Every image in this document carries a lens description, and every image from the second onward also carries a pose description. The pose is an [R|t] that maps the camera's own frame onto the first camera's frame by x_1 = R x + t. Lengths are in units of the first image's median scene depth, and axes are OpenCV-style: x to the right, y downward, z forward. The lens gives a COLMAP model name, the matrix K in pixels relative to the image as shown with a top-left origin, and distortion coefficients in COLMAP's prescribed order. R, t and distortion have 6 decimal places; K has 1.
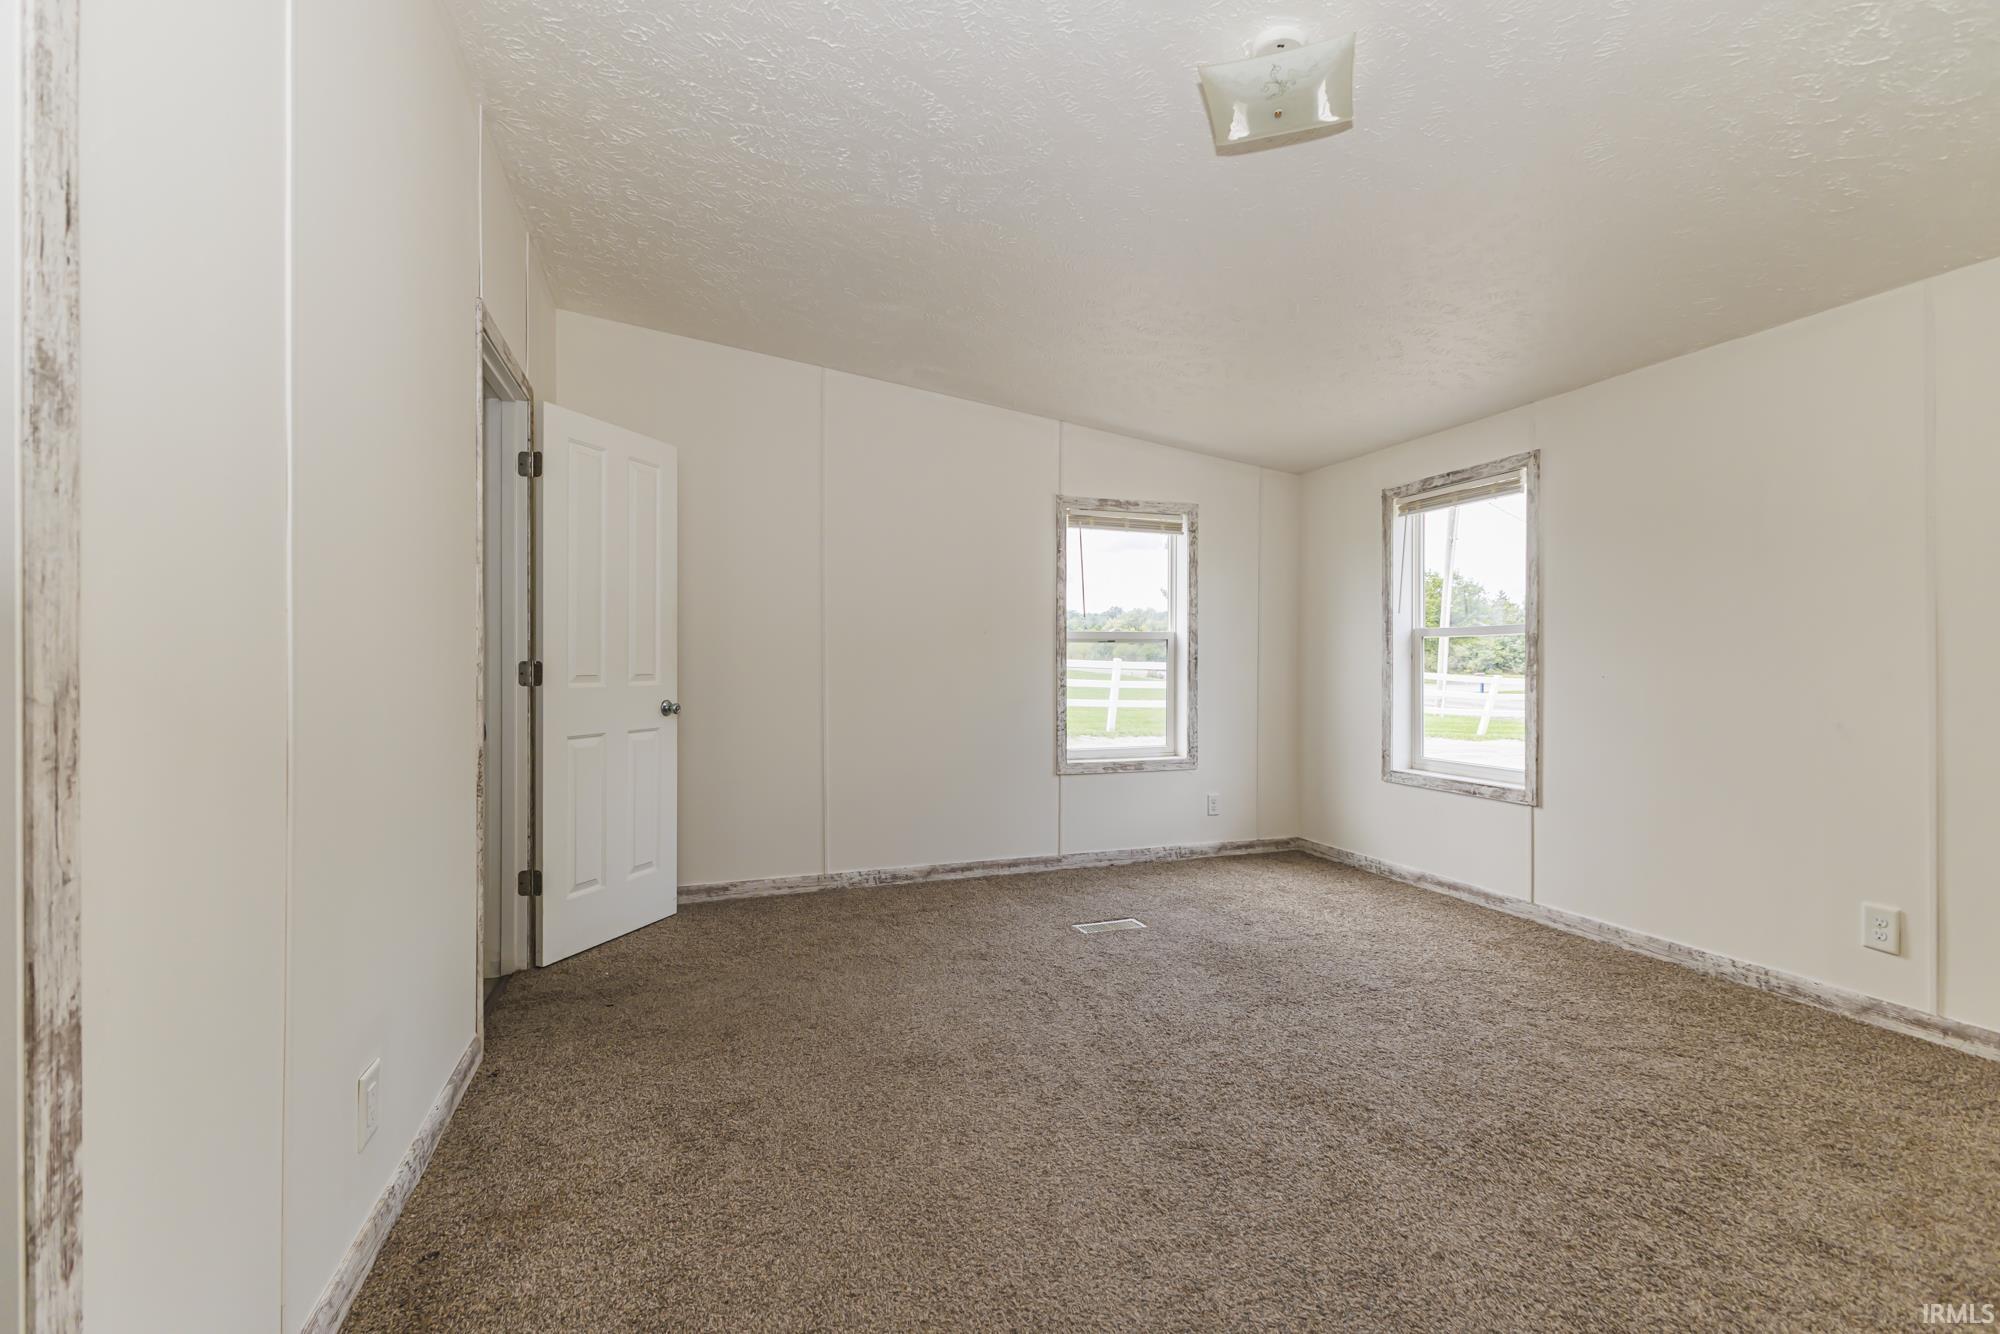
lens RADIAL K [[873.3, 0, 1005.7], [0, 873.3, 666.7], [0, 0, 1]] dist [0.018503, -0.004849]
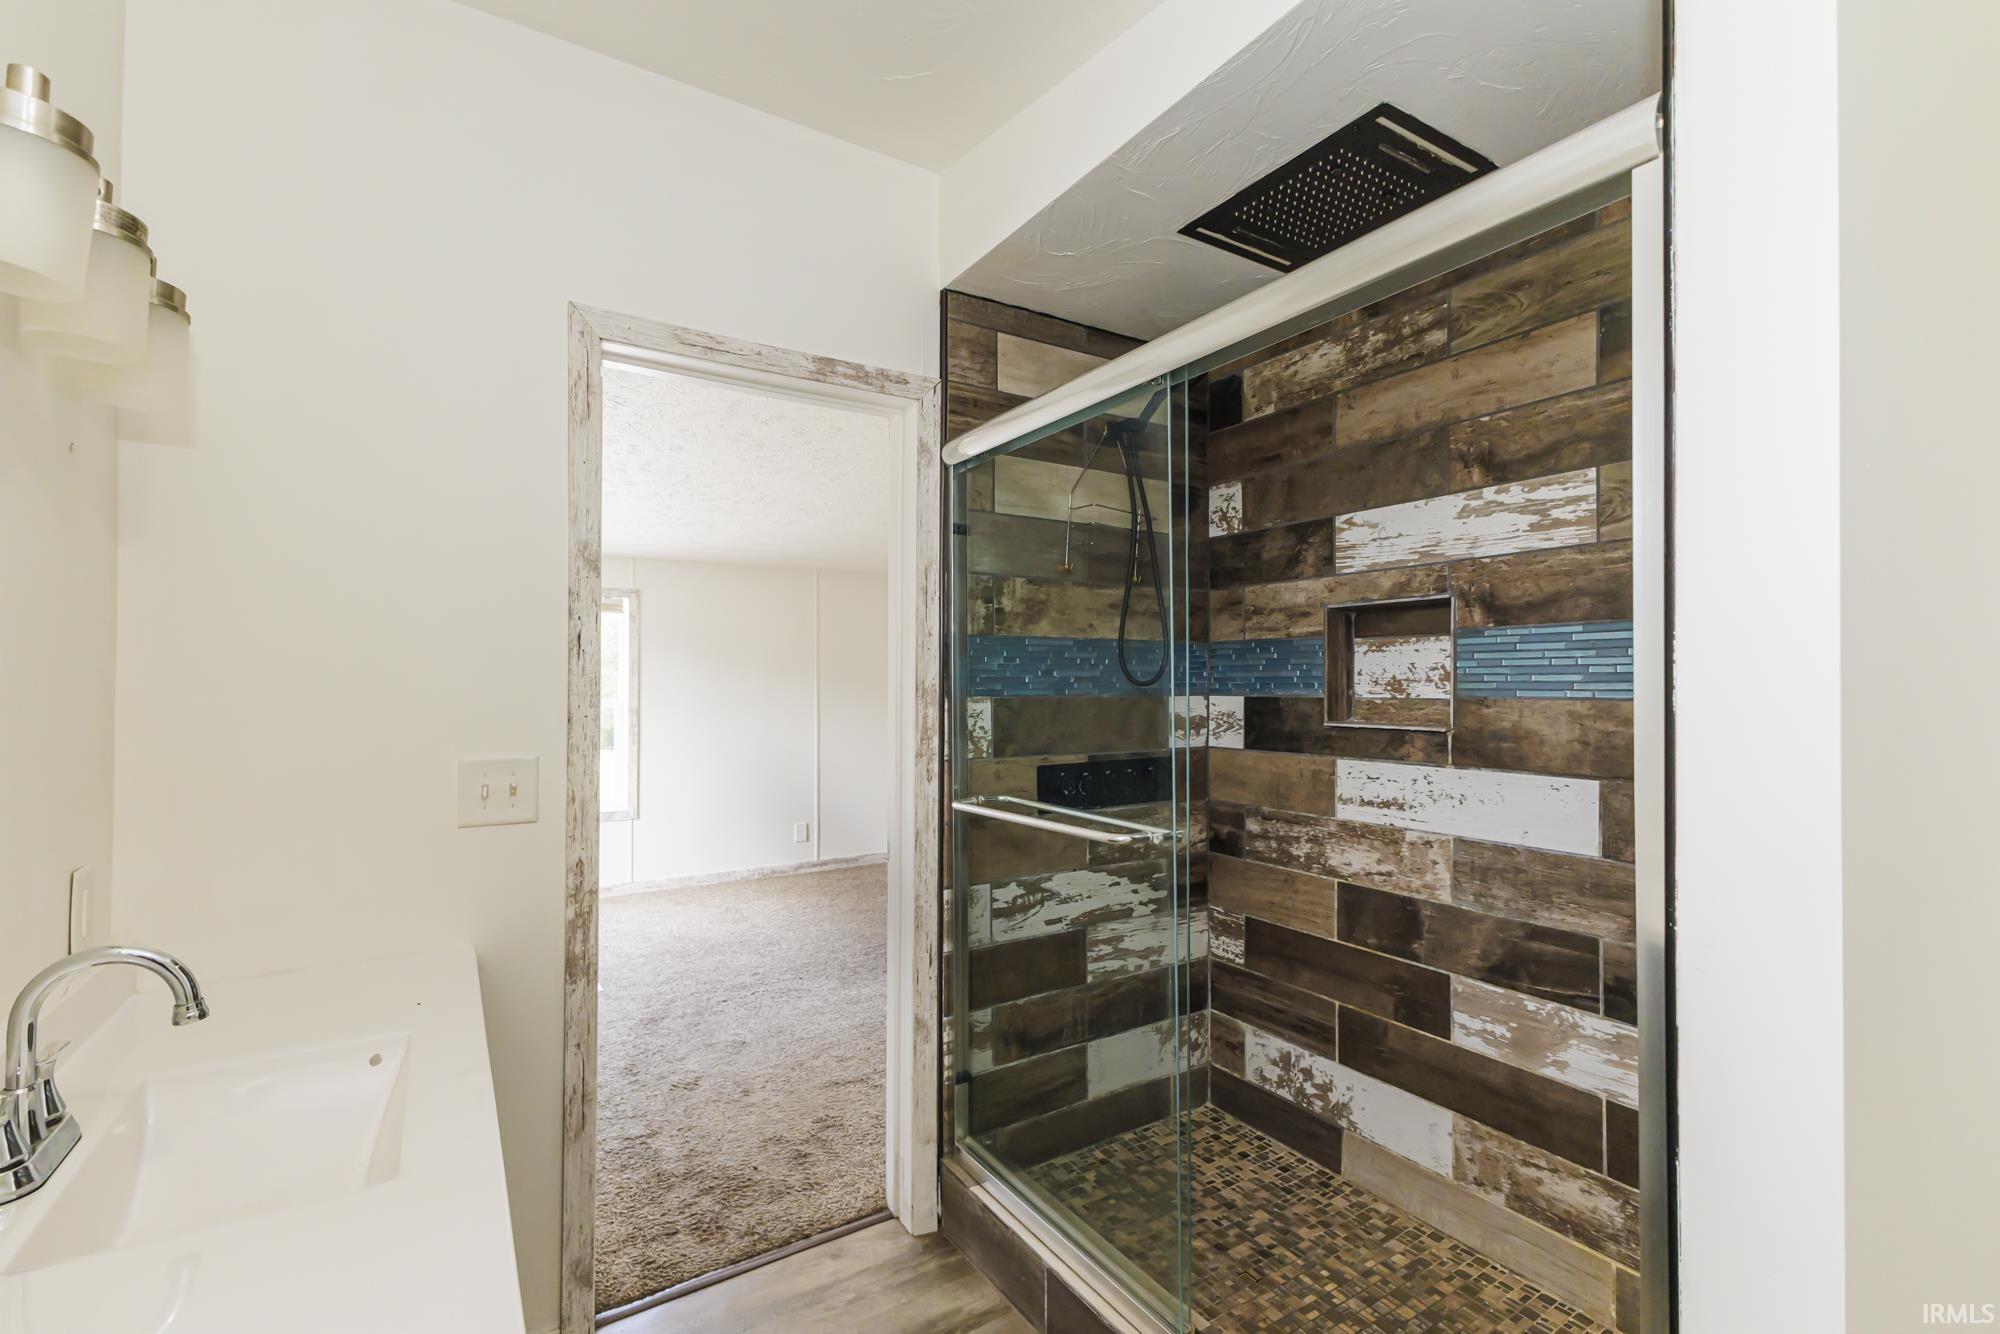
lens RADIAL K [[873.3, 0, 998.3], [0, 873.3, 680.2], [0, 0, 1]] dist [0.018503, -0.004849]
pose [[-0.215478, 0.007091, 0.976483, -0.996258], [0.003740, 0.999972, -0.006436, -0.068994], [-0.976501, 0.002265, -0.215499, 0.679463]]
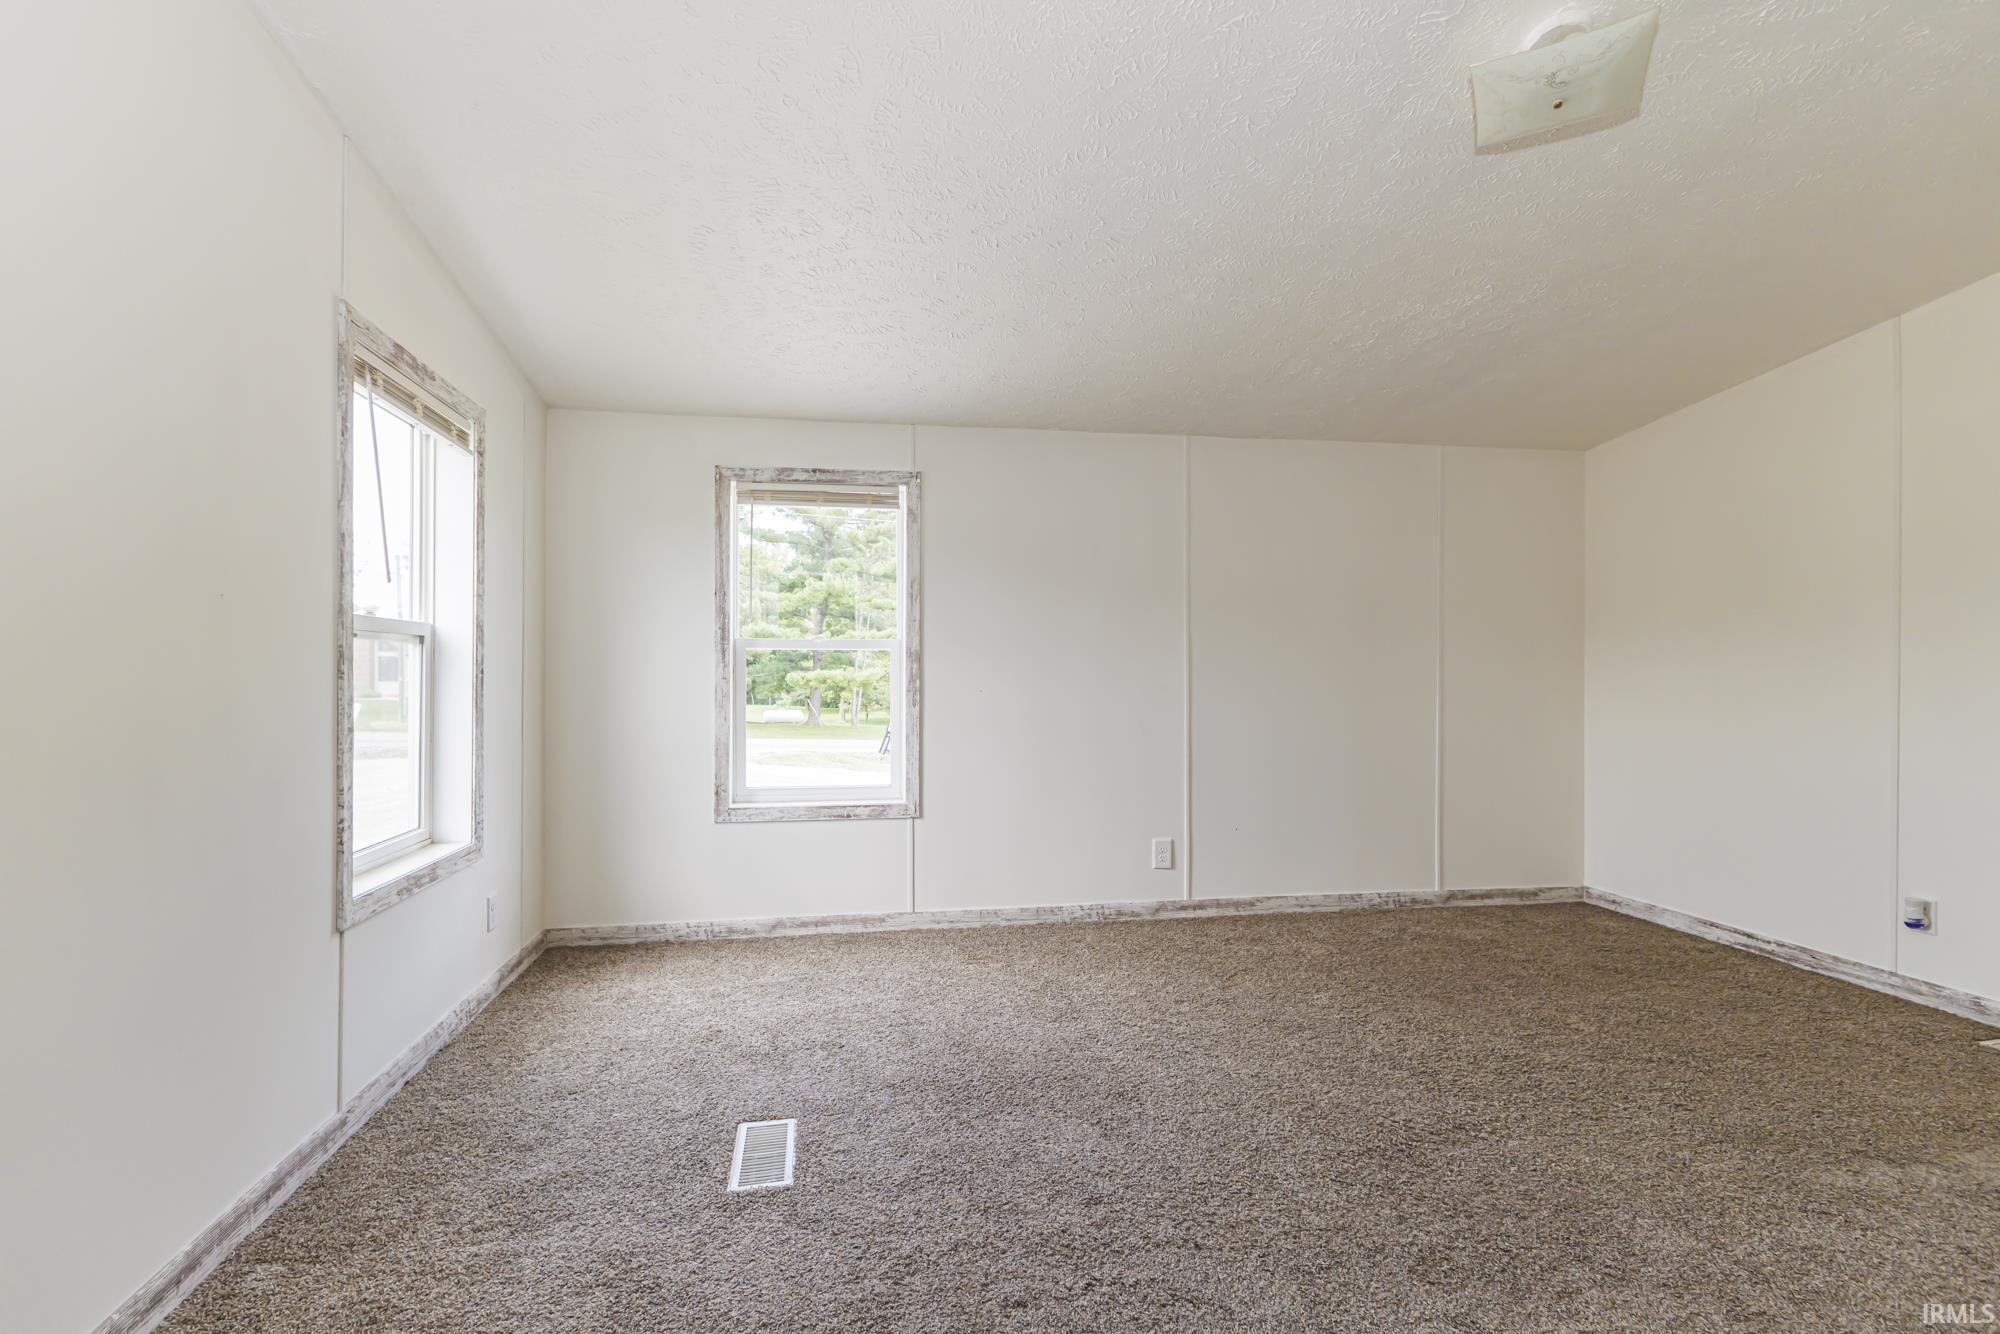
lens RADIAL K [[873.3, 0, 960.2], [0, 873.3, 684.8], [0, 0, 1]] dist [0.018503, -0.004849]
pose [[0.201729, -0.010036, 0.979390, -0.374024], [0.003511, 0.999948, 0.009524, -0.006281], [-0.979435, 0.001518, 0.201754, 0.712711]]
